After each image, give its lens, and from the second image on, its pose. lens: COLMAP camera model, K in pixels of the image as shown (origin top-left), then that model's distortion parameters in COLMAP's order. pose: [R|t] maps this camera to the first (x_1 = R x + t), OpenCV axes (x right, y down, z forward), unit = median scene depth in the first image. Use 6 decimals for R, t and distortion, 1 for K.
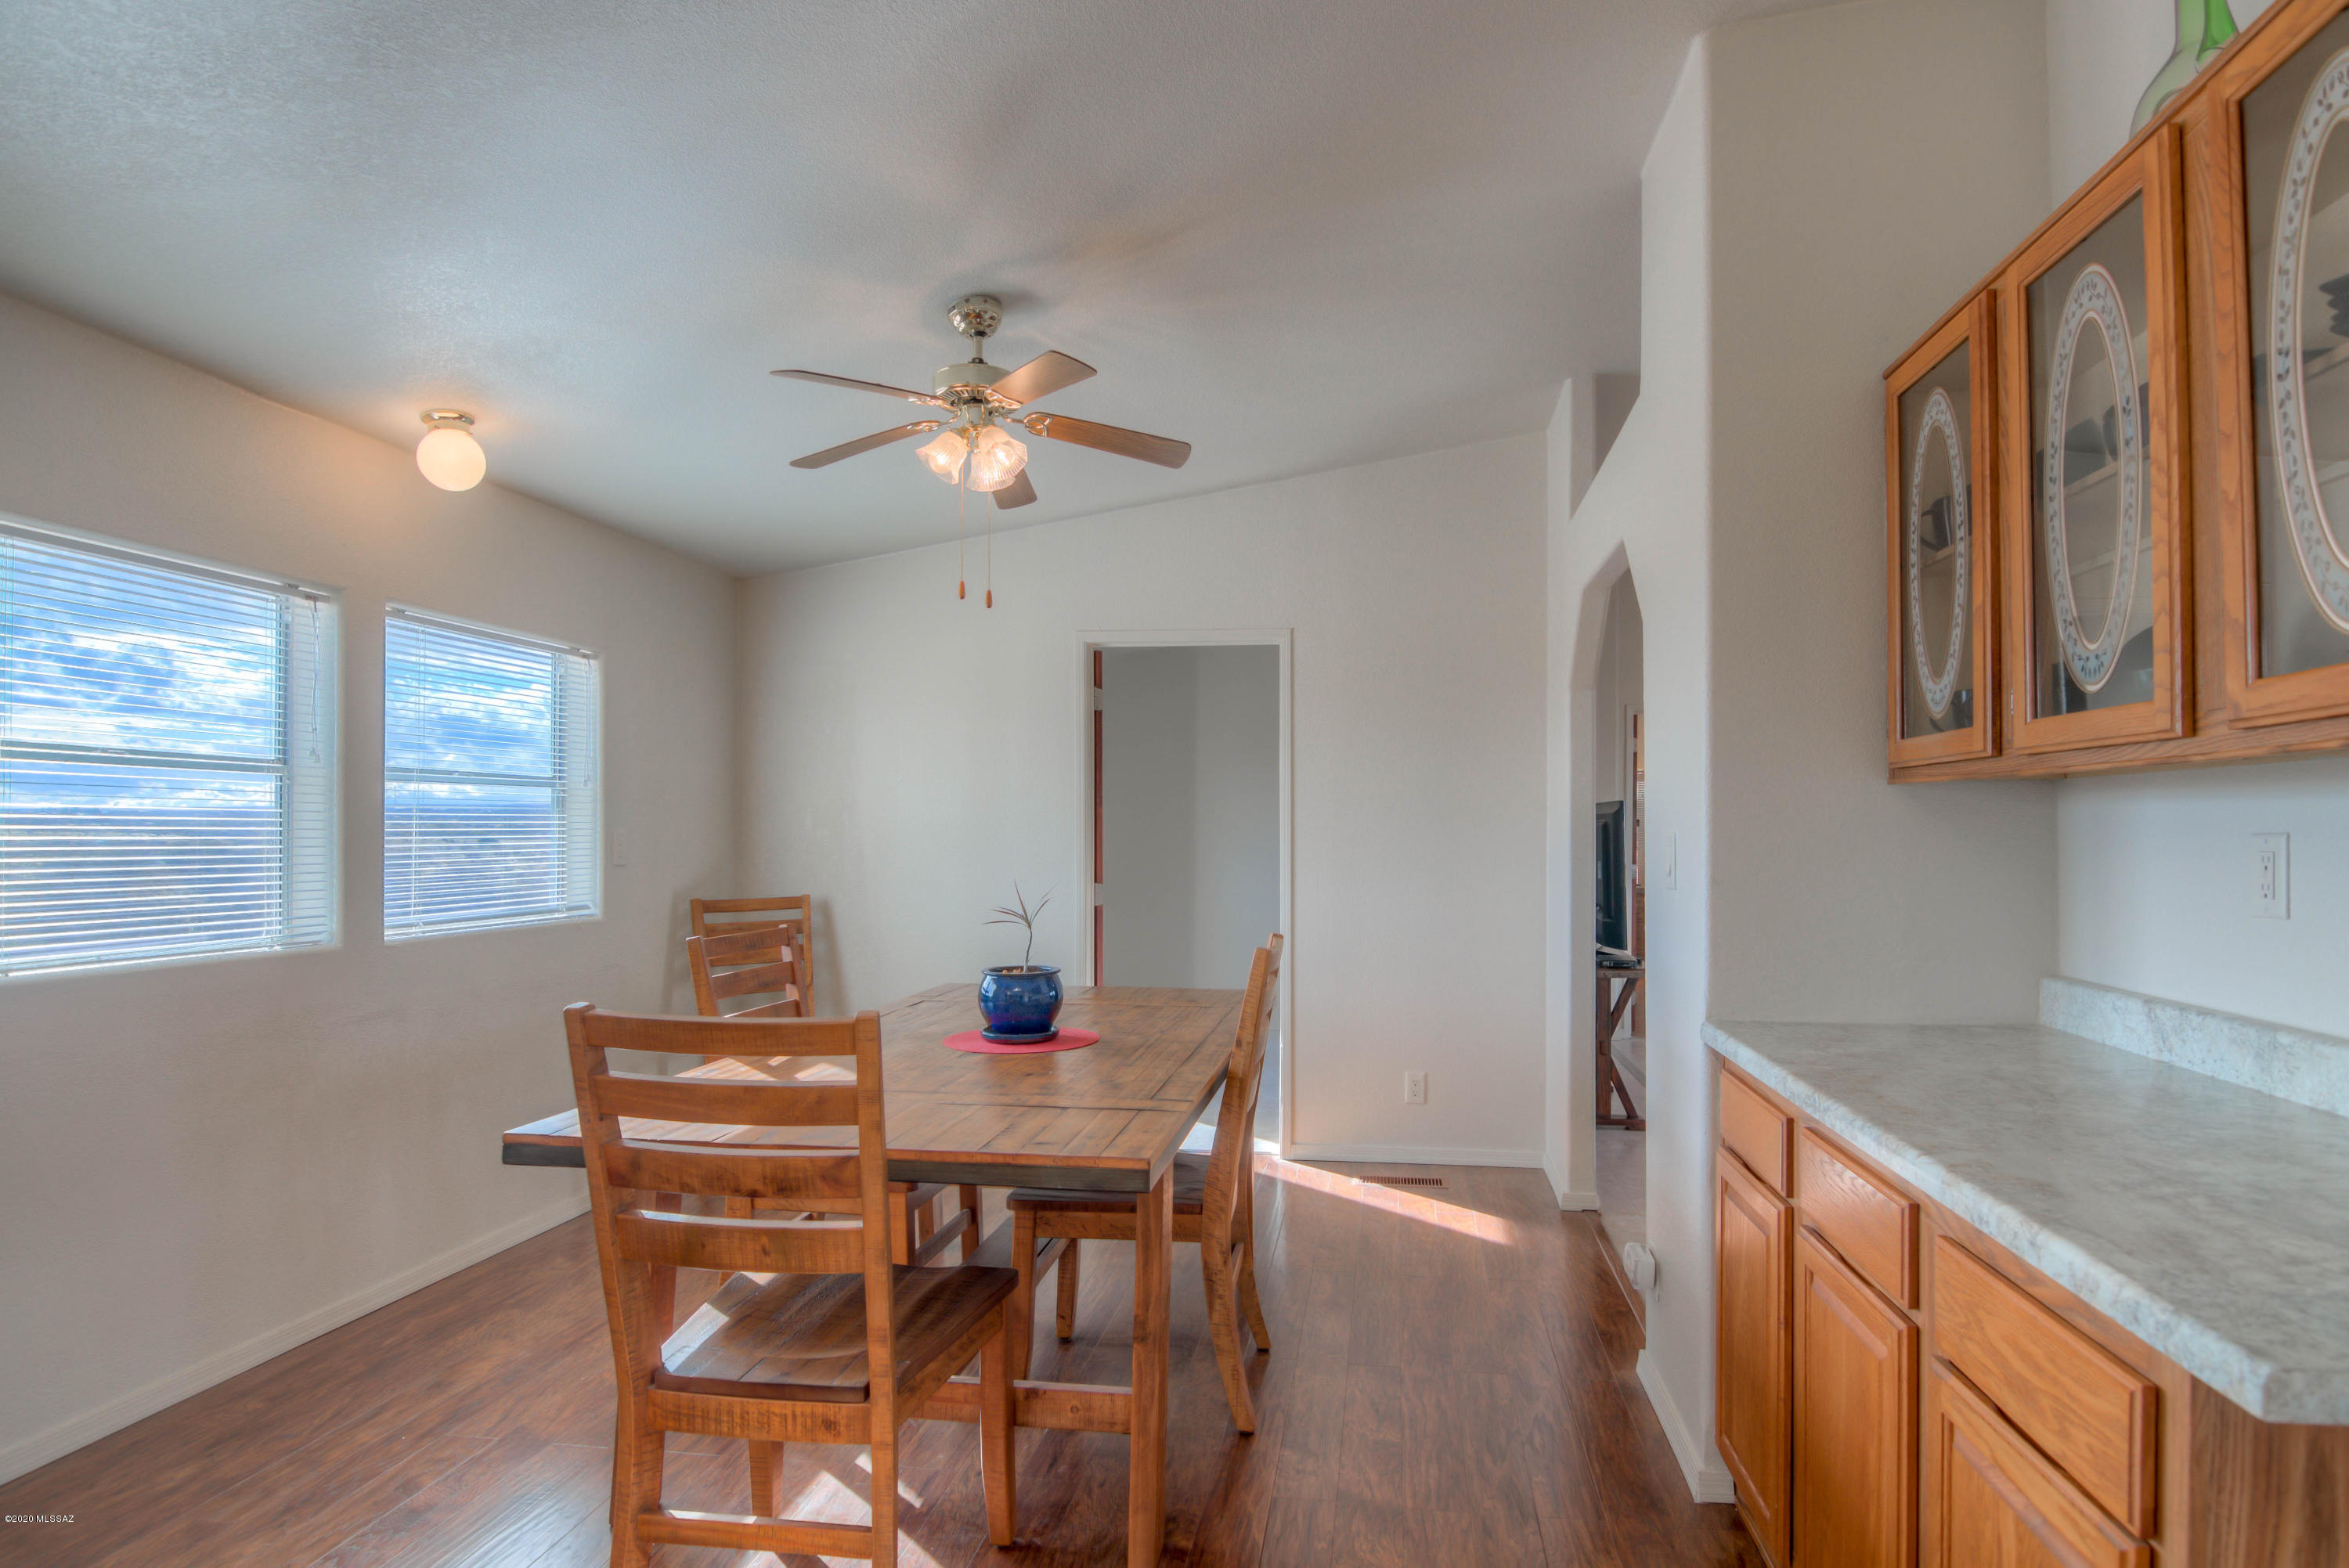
lens RADIAL K [[1220.4, 0, 1242.9], [0, 1220.4, 835.7], [0, 0, 1]] dist [-0.004372, -0.009213]
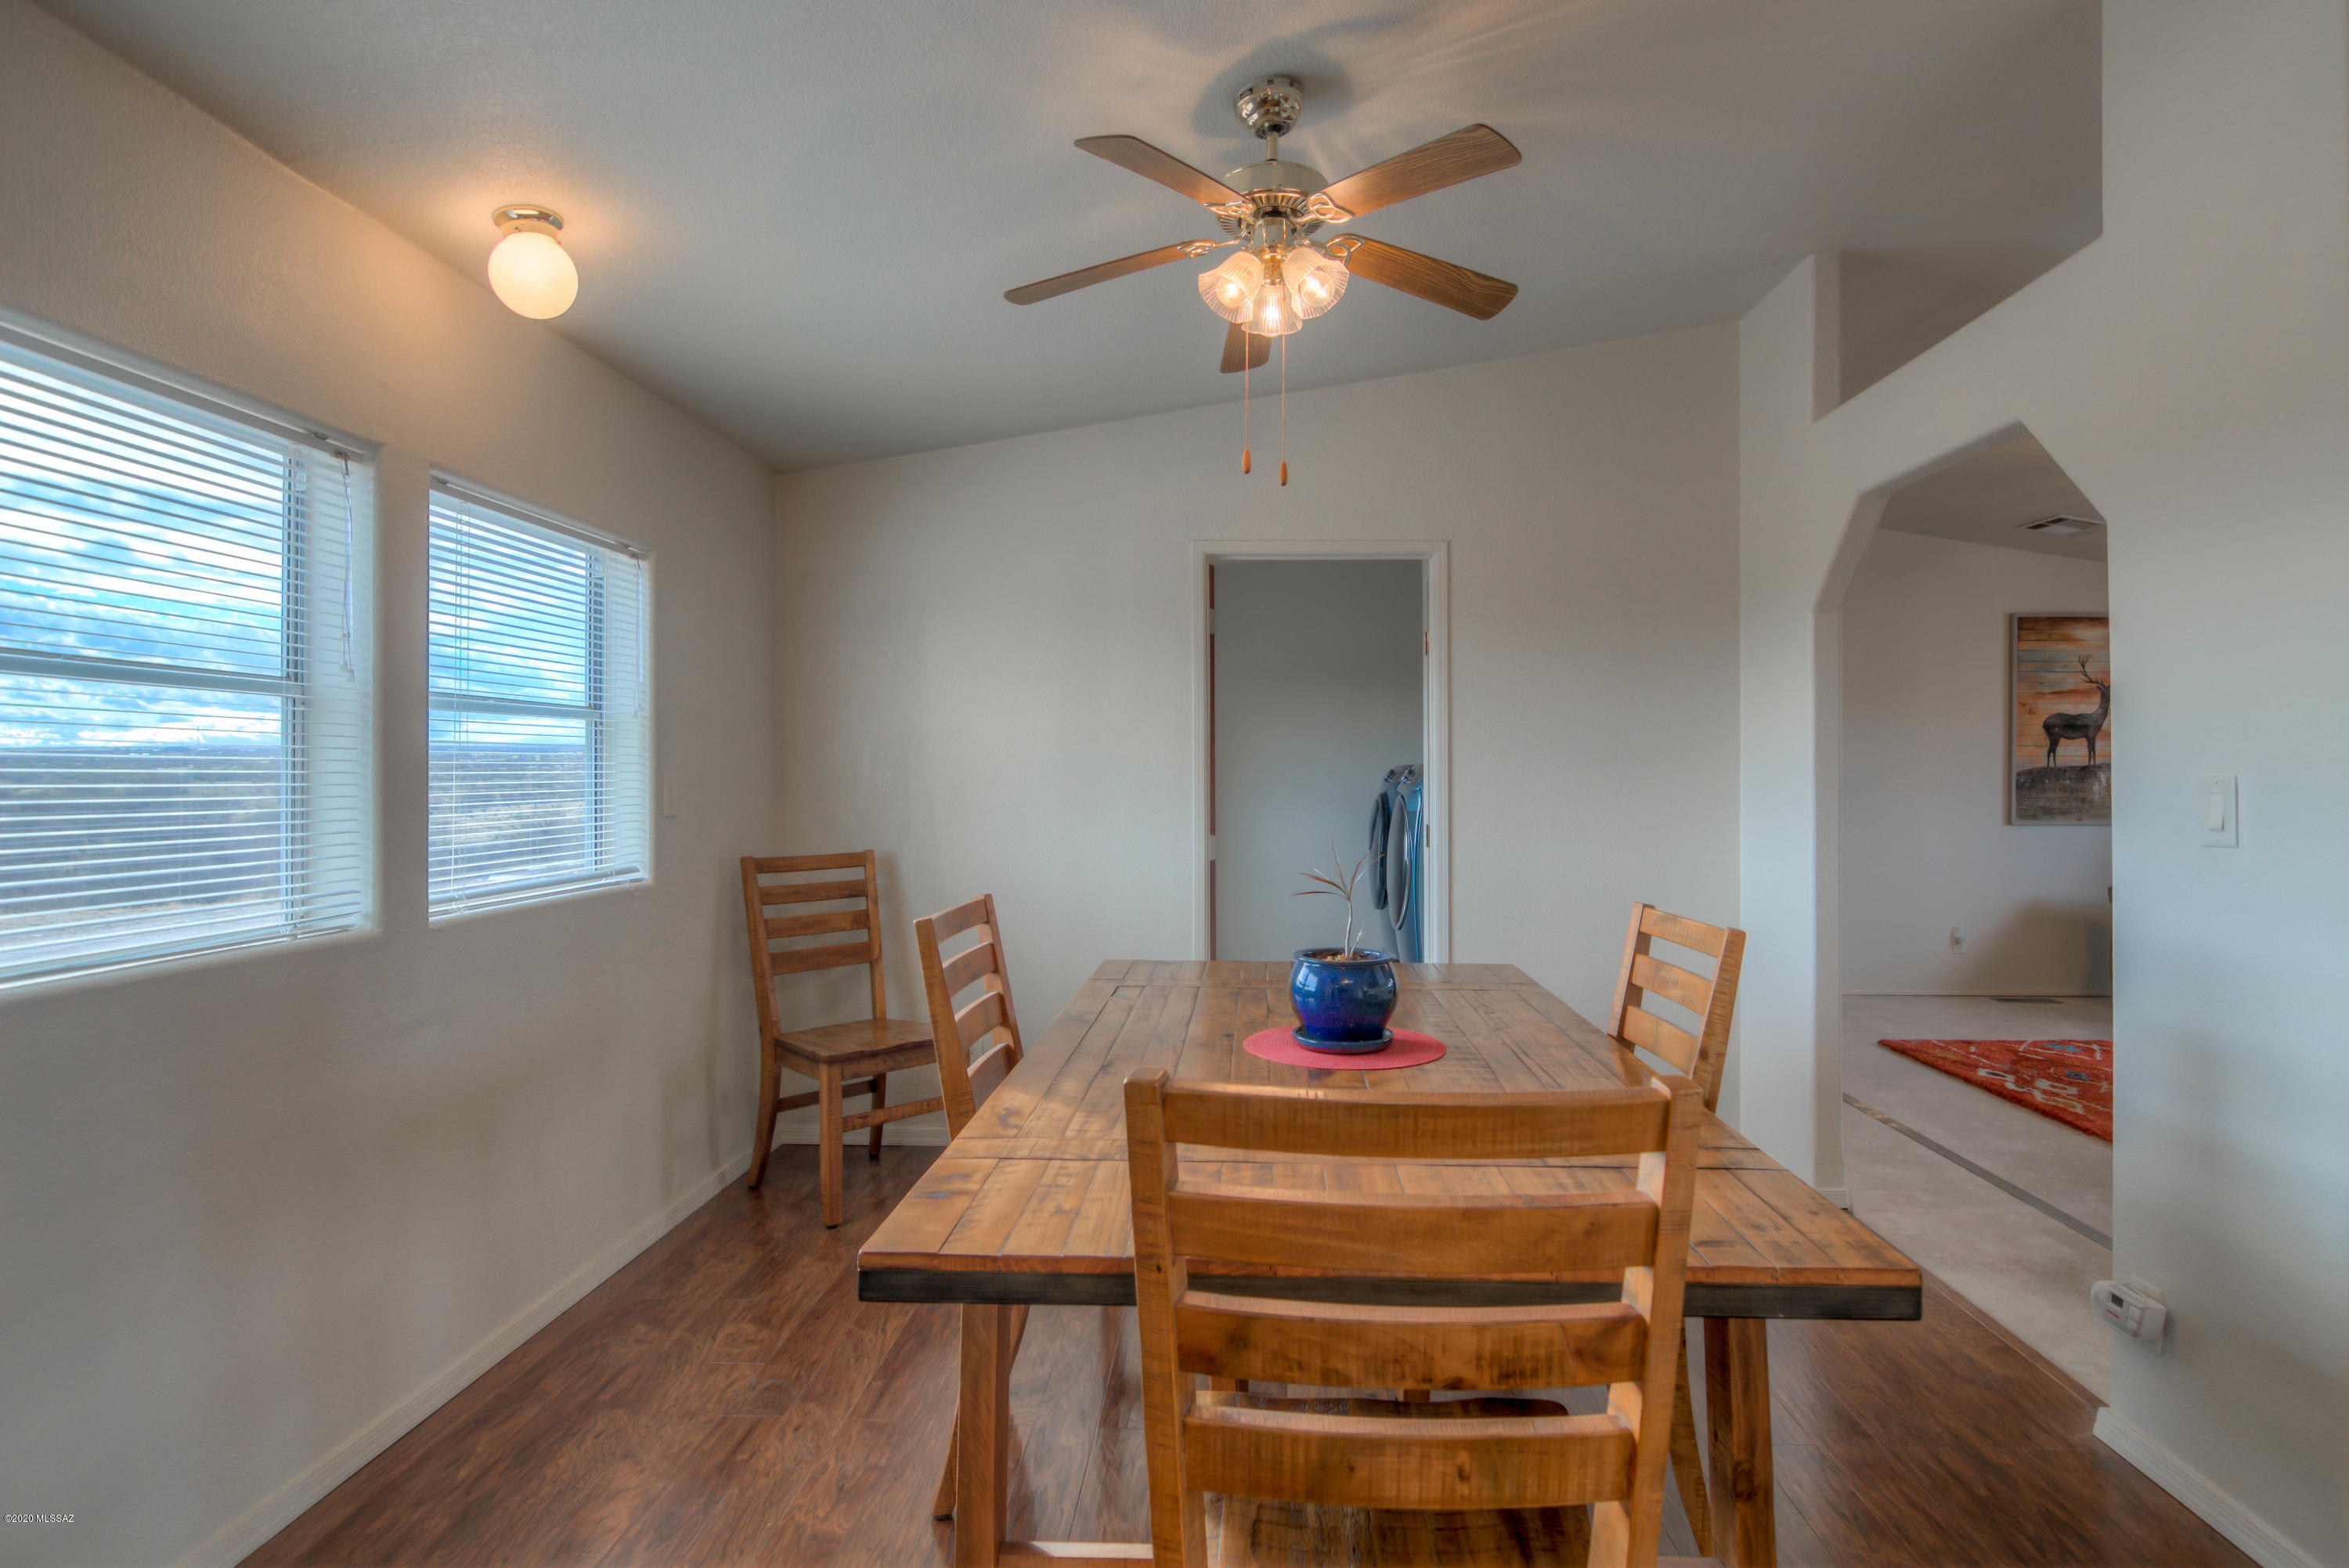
lens RADIAL K [[1220.4, 0, 1217.0], [0, 1220.4, 783.6], [0, 0, 1]] dist [-0.004372, -0.009213]
pose [[0.995747, -0.001147, 0.092118, -0.312253], [0.000738, 0.999990, 0.004471, -0.001797], [-0.092122, -0.004384, 0.995738, 0.227499]]
